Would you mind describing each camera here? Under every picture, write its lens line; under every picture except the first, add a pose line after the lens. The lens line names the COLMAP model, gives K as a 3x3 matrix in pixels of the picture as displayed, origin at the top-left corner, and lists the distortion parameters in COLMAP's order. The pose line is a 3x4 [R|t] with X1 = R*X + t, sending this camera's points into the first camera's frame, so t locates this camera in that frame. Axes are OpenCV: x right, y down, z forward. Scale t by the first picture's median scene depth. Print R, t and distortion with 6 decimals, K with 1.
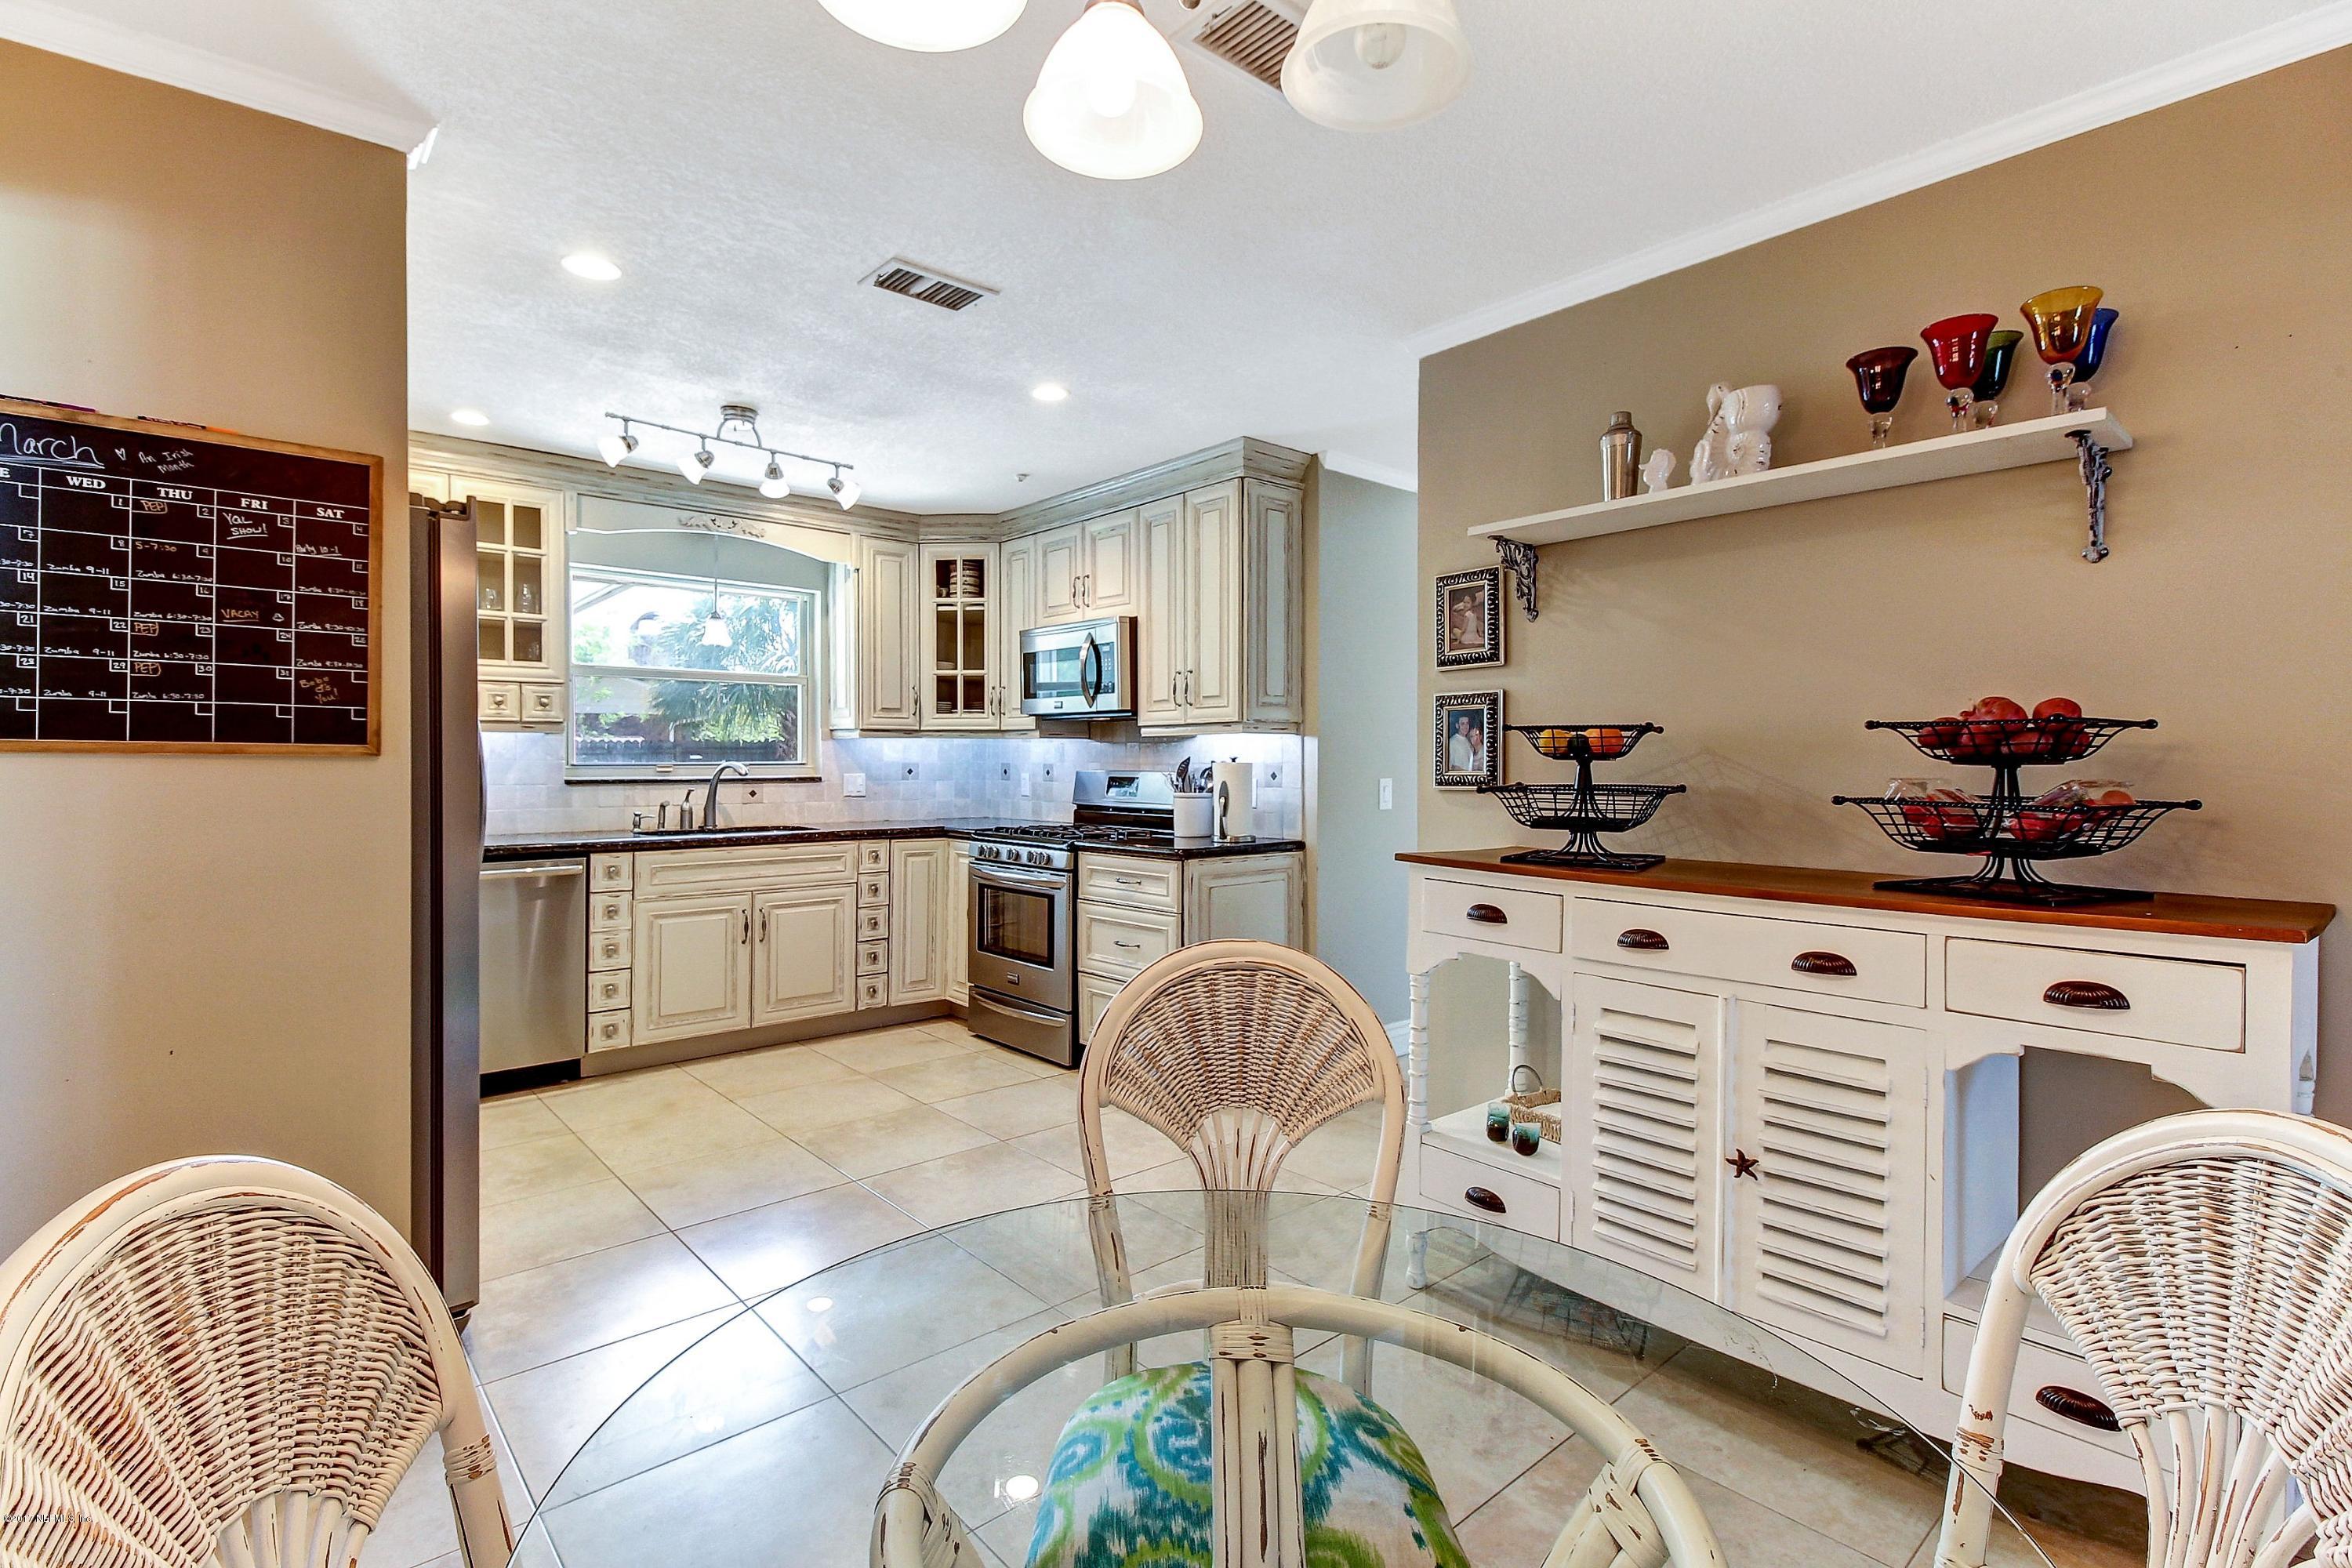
lens RADIAL K [[1092.2, 0, 1181.9], [0, 1092.2, 771.9], [0, 0, 1]] dist [0.001060, -0.000142]
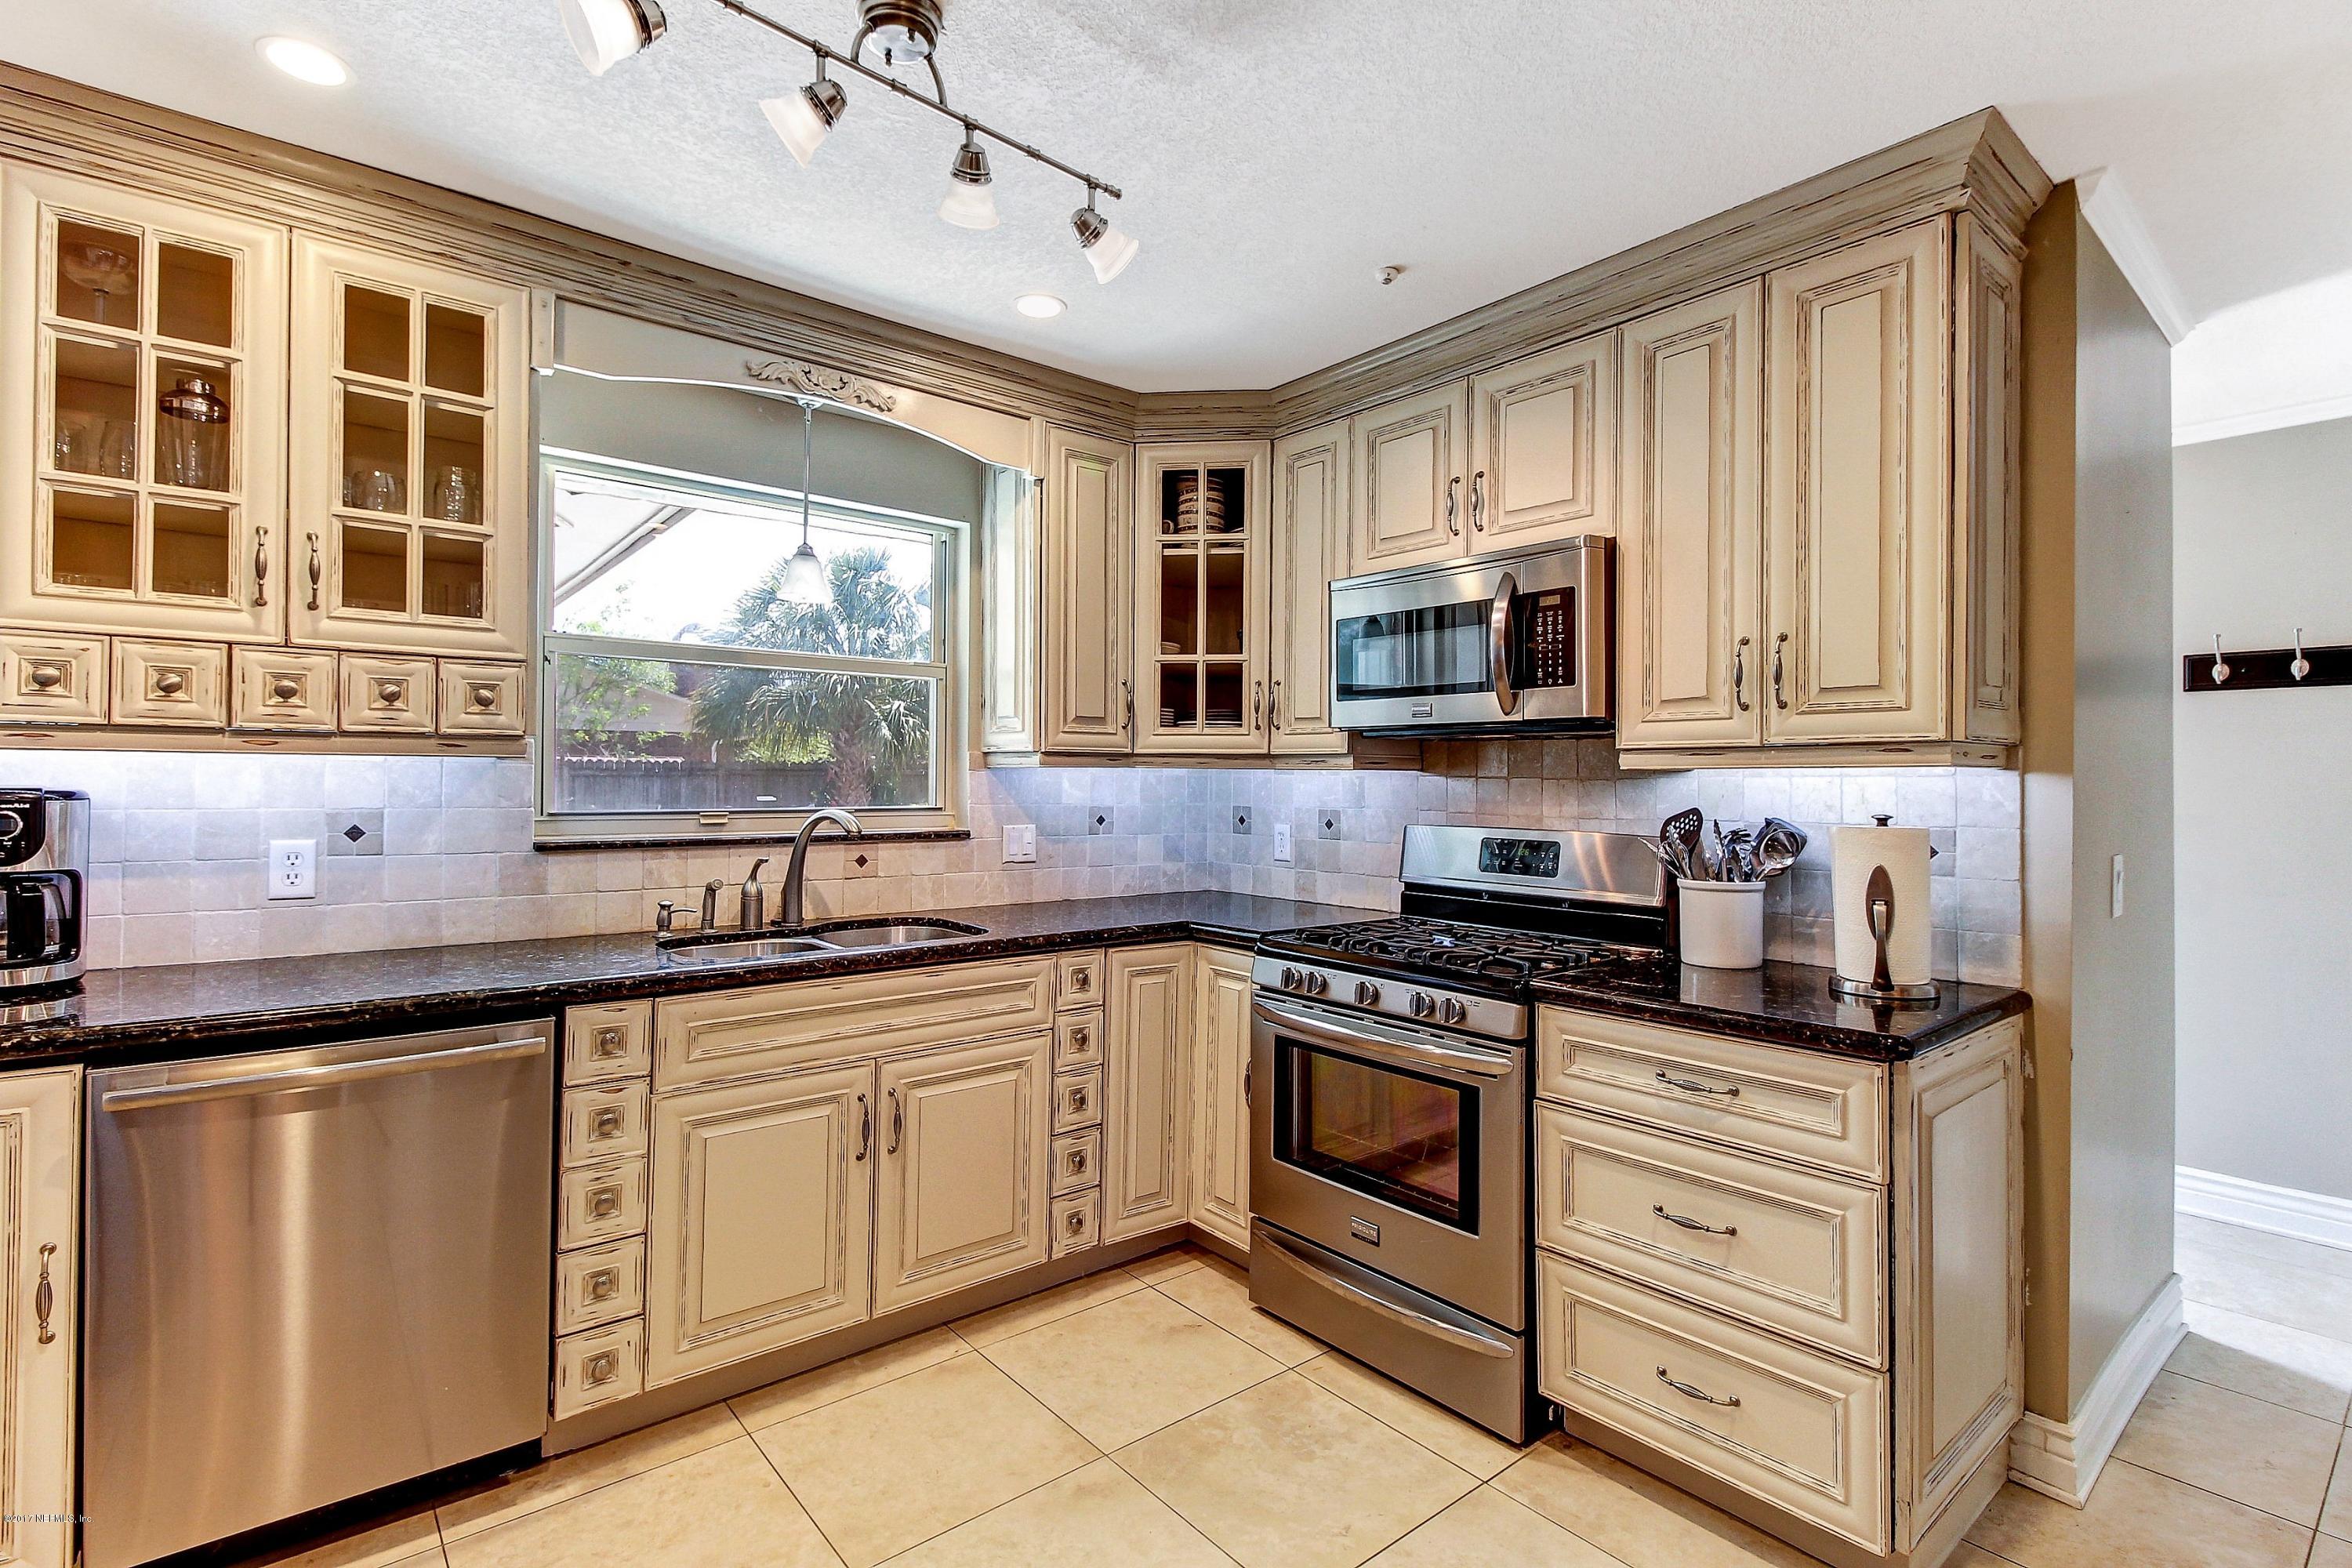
lens RADIAL K [[1107.1, 0, 1176.0], [0, 1107.1, 784.0], [0, 0, 1]] dist [0.013080, -0.000158]
pose [[0.999146, 0.006543, -0.040793, -0.211300], [-0.006944, 0.999929, -0.009701, -0.017992], [0.040727, 0.009976, 0.999121, 0.435317]]
